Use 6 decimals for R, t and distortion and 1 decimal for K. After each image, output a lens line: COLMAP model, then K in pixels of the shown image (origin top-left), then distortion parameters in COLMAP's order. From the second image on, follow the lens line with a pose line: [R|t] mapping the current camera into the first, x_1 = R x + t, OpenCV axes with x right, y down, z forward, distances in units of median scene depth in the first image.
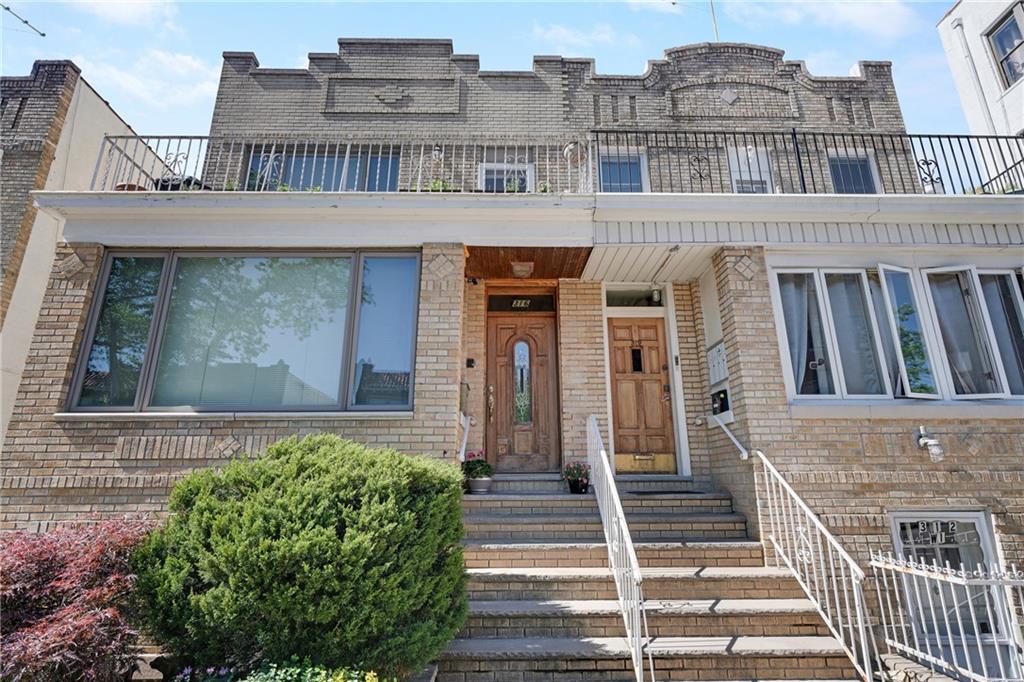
lens RADIAL K [[504.0, 0, 510.7], [0, 504.0, 341.5], [0, 0, 1]] dist [0.000383, -0.000922]
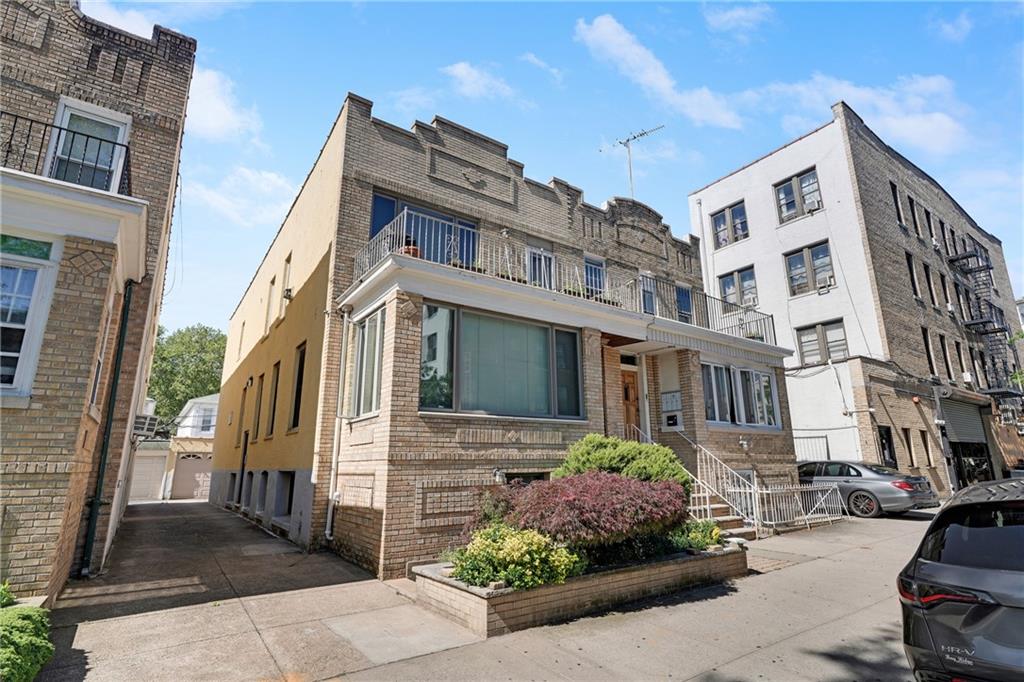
lens RADIAL K [[504.0, 0, 510.0], [0, 504.0, 342.7], [0, 0, 1]] dist [0.000383, -0.000922]
pose [[0.825996, 0.130292, 0.548411, -0.850718], [-0.152723, 0.988258, -0.004767, -0.055047], [-0.542593, -0.079818, 0.836195, -0.230234]]
